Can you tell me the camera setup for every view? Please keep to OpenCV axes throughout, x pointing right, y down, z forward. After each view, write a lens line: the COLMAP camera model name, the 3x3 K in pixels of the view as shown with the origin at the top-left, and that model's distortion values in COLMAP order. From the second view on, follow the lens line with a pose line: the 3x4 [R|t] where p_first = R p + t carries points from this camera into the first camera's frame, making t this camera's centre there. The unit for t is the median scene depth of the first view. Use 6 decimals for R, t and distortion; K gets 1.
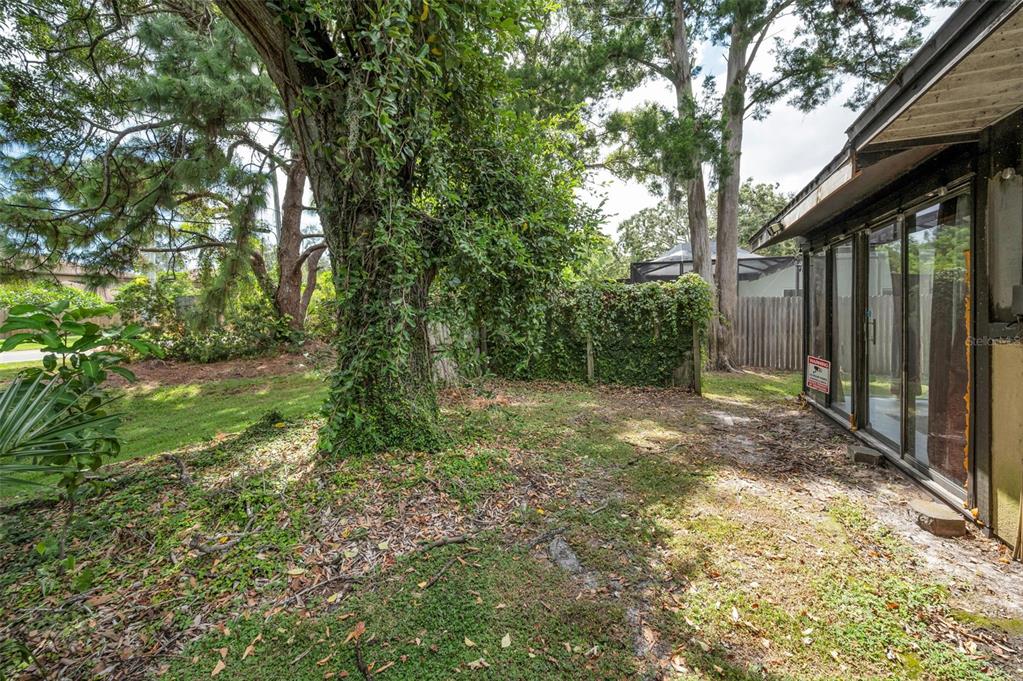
lens RADIAL K [[410.3, 0, 511.1], [0, 410.3, 318.7], [0, 0, 1]] dist [-0.000815, -0.000005]
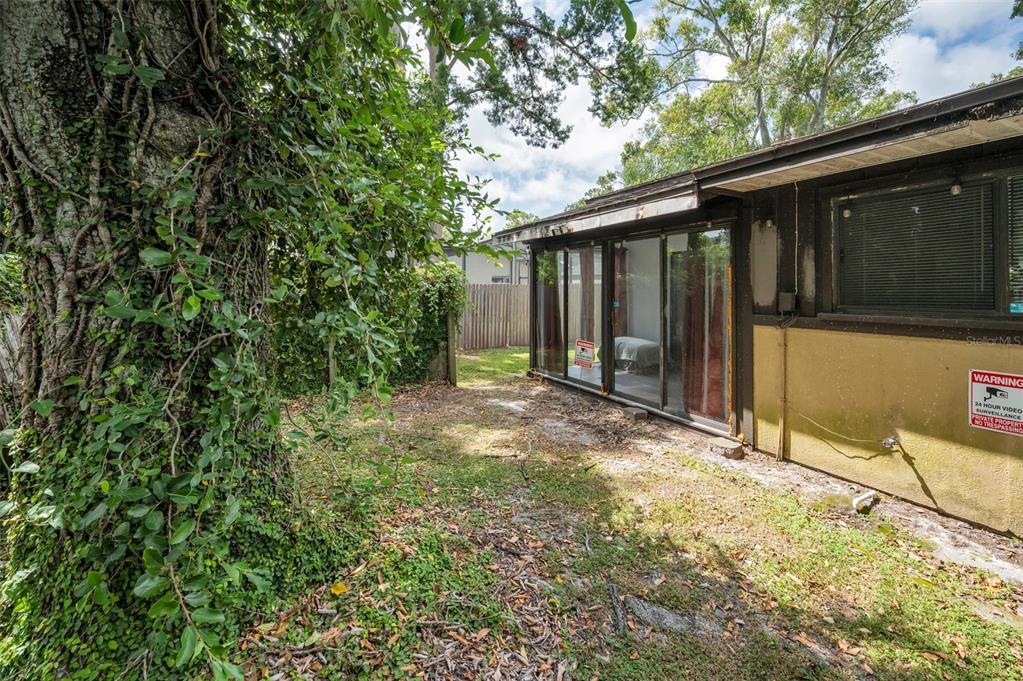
lens RADIAL K [[434.6, 0, 520.7], [0, 434.6, 294.9], [0, 0, 1]] dist [0.001012, 0.000005]
pose [[0.646863, -0.005290, 0.762588, -0.232511], [0.013494, 0.999899, -0.004510, -0.023861], [-0.762487, 0.013208, 0.646869, 0.203719]]
